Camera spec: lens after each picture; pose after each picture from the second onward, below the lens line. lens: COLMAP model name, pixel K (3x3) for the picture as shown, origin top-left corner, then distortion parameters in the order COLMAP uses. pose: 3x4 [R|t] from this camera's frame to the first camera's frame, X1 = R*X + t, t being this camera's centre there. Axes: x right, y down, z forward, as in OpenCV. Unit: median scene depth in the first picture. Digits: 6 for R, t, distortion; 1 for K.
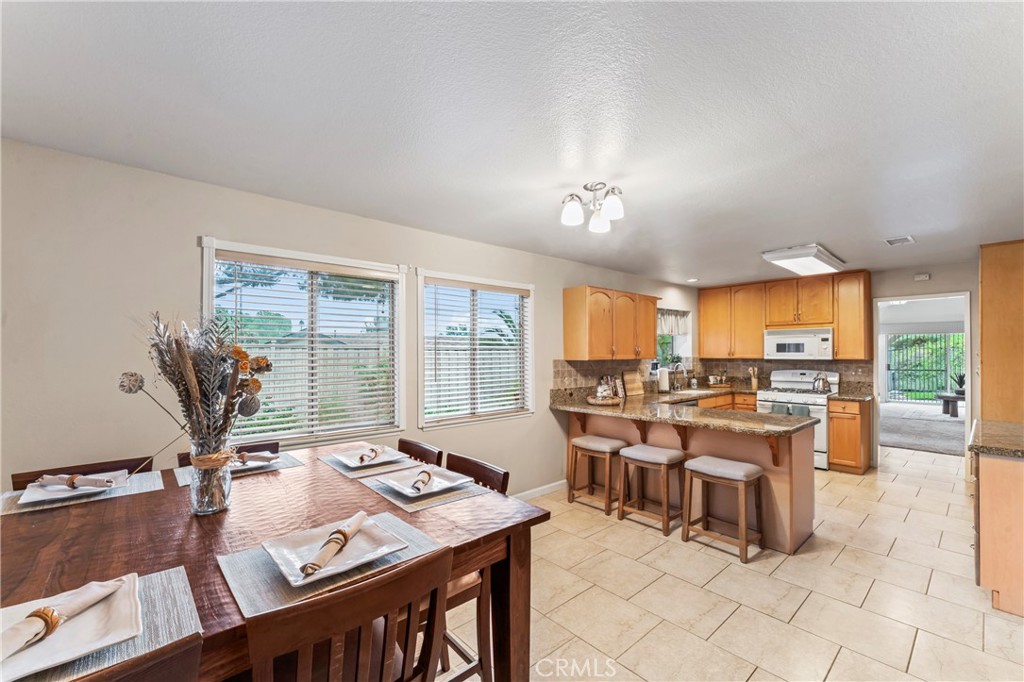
lens RADIAL K [[426.9, 0, 507.7], [0, 426.9, 351.3], [0, 0, 1]] dist [0.001582, 0.000039]
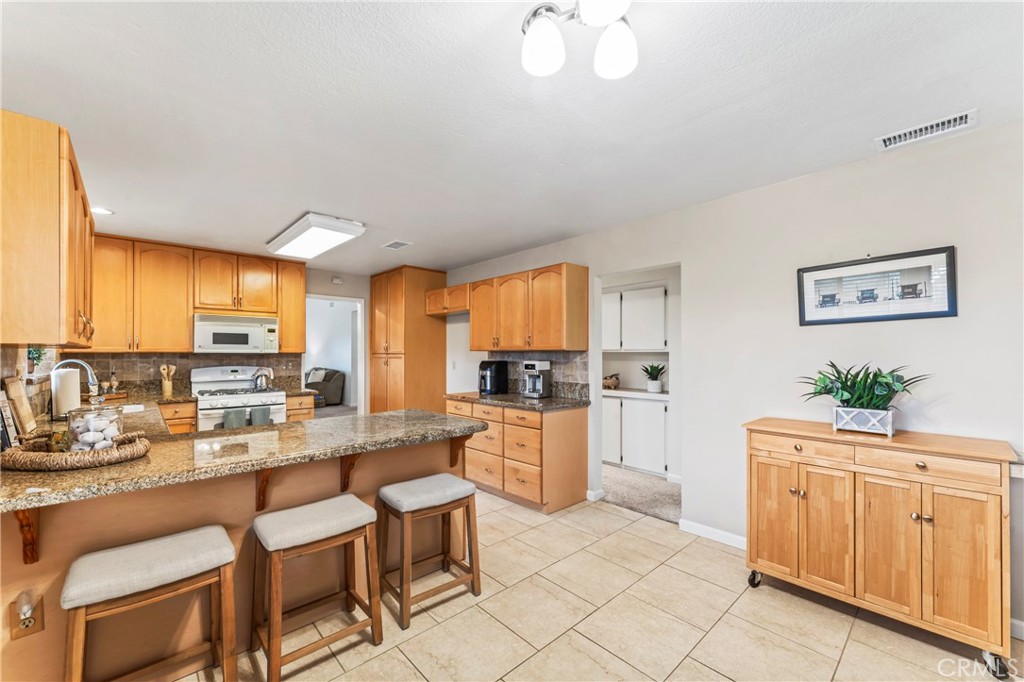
lens RADIAL K [[407.2, 0, 508.8], [0, 407.2, 351.7], [0, 0, 1]] dist [-0.000742, -0.000080]
pose [[-0.018945, 0.010110, 0.999769, -0.113273], [-0.002602, 0.999945, -0.010161, 0.022725], [-0.999817, -0.002794, -0.018917, 0.493020]]
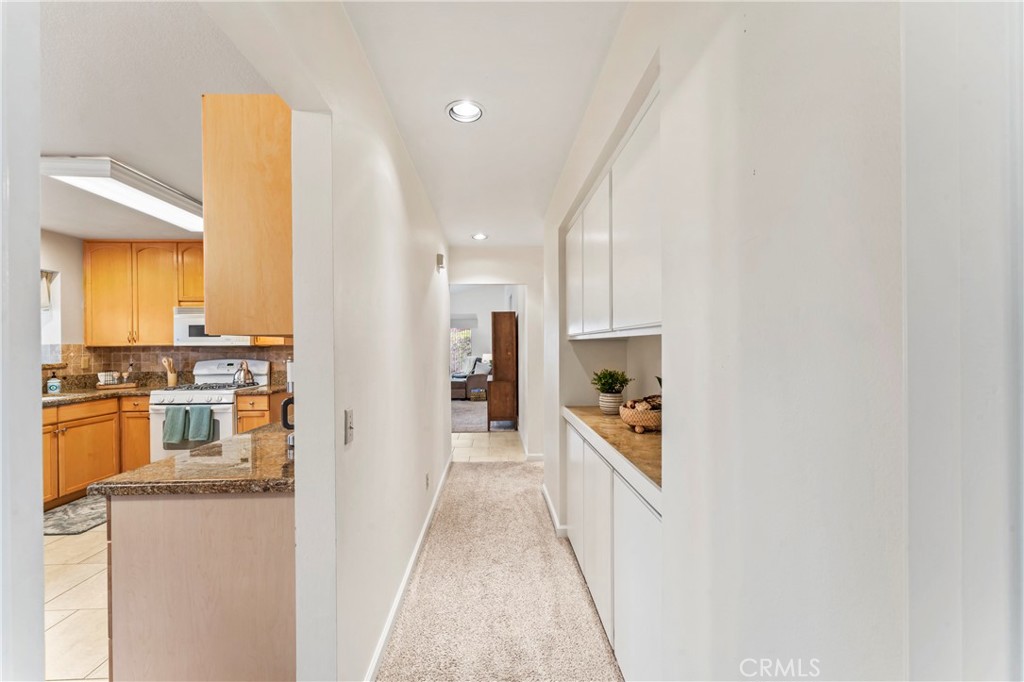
lens RADIAL K [[407.2, 0, 509.8], [0, 407.2, 347.9], [0, 0, 1]] dist [-0.000742, -0.000080]
pose [[0.634555, -0.007196, 0.772844, 0.444043], [0.004735, 0.999974, 0.005423, 0.021052], [-0.772863, 0.000218, 0.634573, 0.115795]]
